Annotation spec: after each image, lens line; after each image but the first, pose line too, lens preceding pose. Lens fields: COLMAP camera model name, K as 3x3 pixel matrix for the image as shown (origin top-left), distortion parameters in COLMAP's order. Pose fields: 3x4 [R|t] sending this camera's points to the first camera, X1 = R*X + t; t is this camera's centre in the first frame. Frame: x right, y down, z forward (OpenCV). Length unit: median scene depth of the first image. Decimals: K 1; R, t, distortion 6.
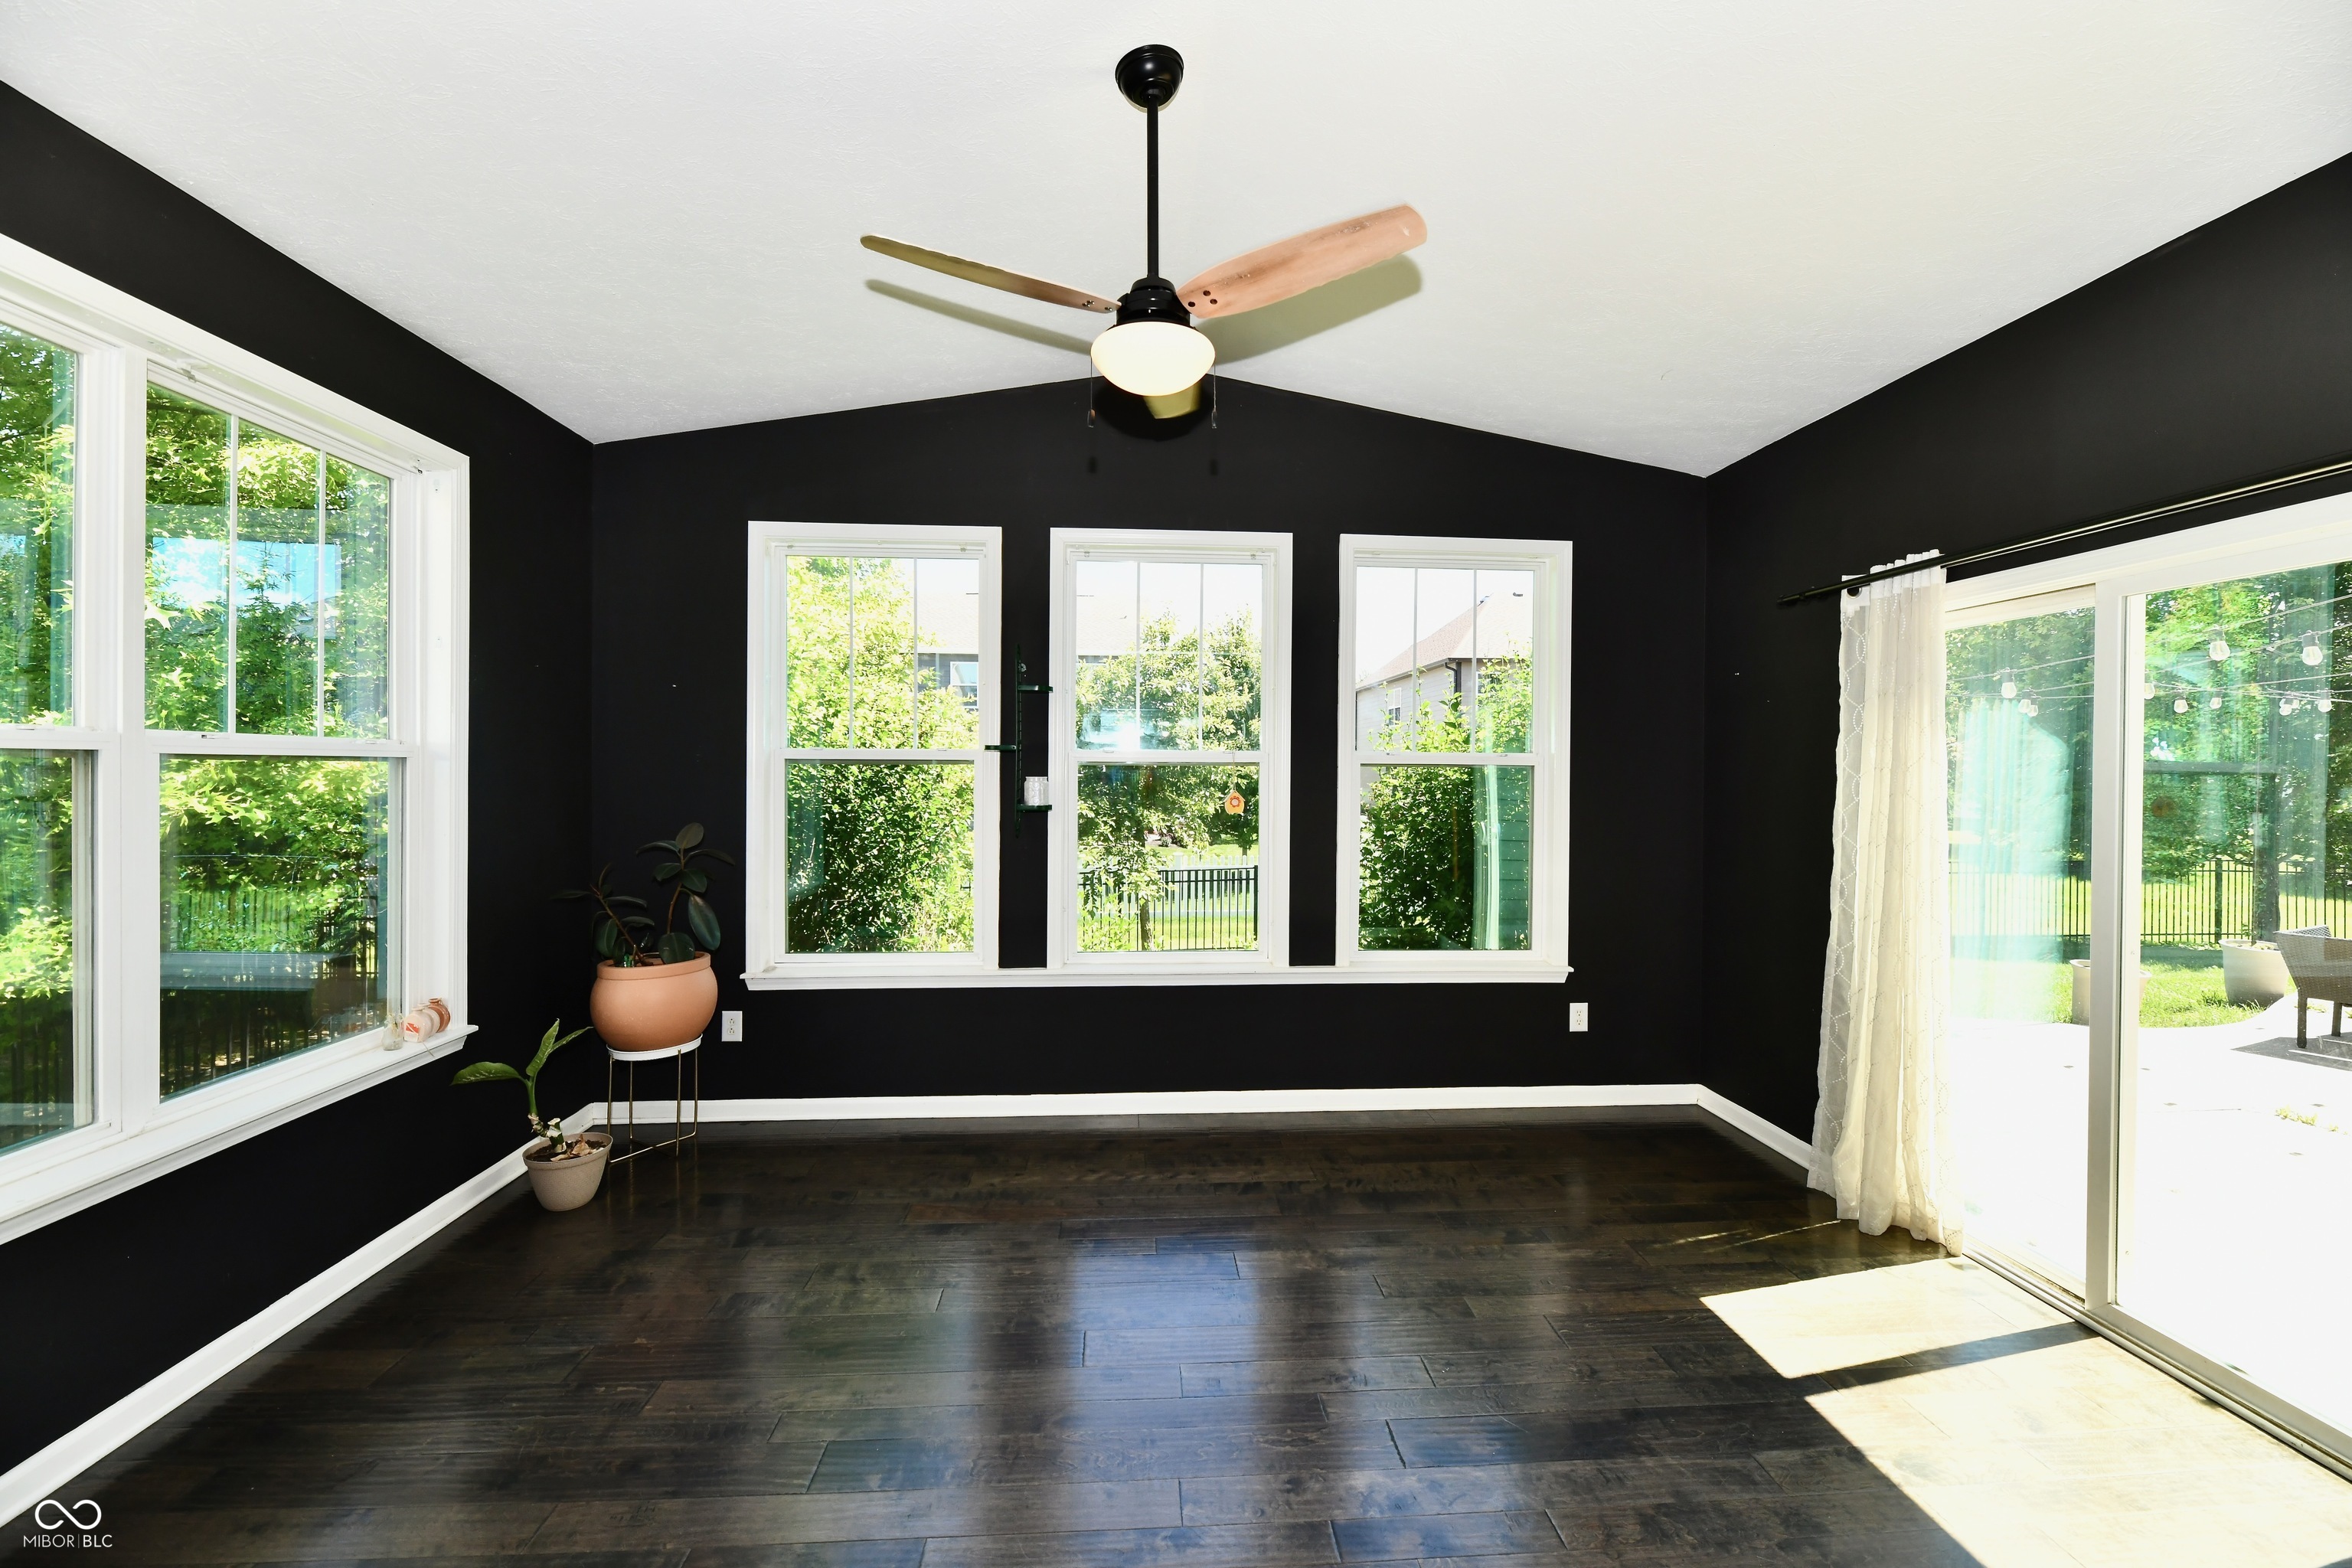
lens RADIAL K [[968.1, 0, 1196.9], [0, 968.1, 770.4], [0, 0, 1]] dist [-0.000337, -0.000037]
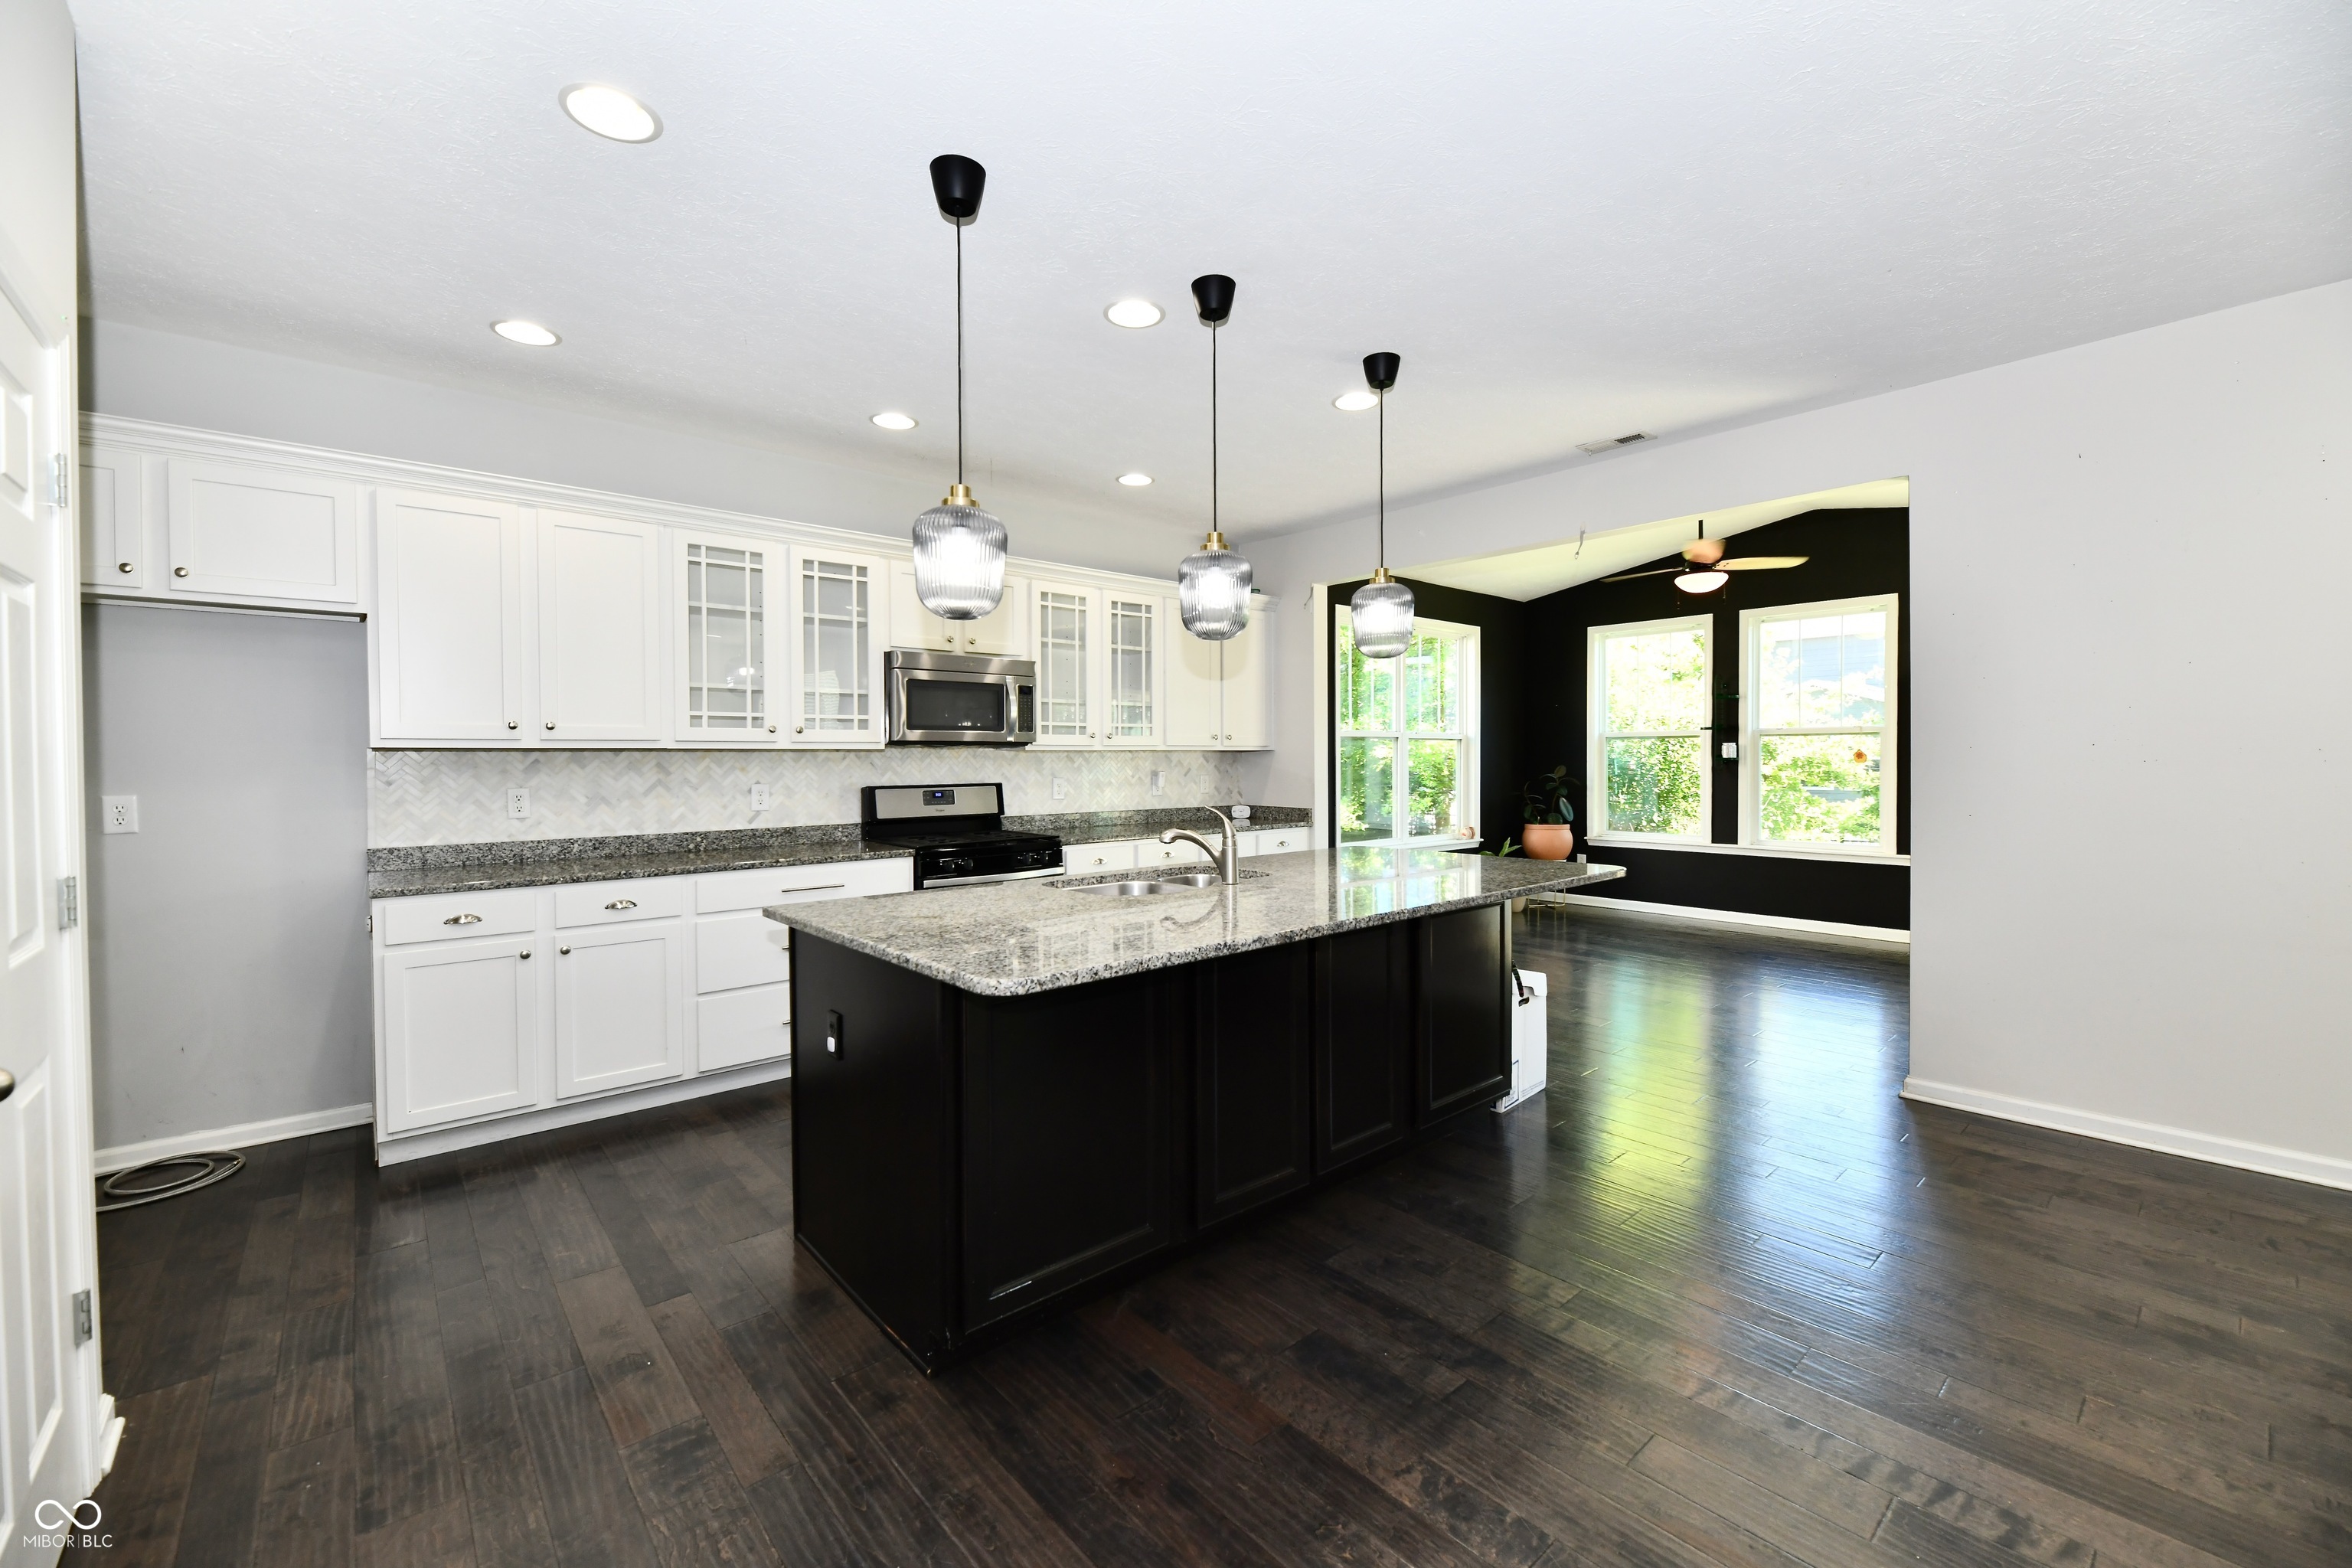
lens RADIAL K [[968.1, 0, 1185.4], [0, 968.1, 778.0], [0, 0, 1]] dist [-0.000337, -0.000037]
pose [[0.601389, 0.004965, -0.798941, 0.733234], [0.009846, 0.999859, 0.013625, 0.040315], [0.798895, -0.016061, 0.601255, -1.032139]]
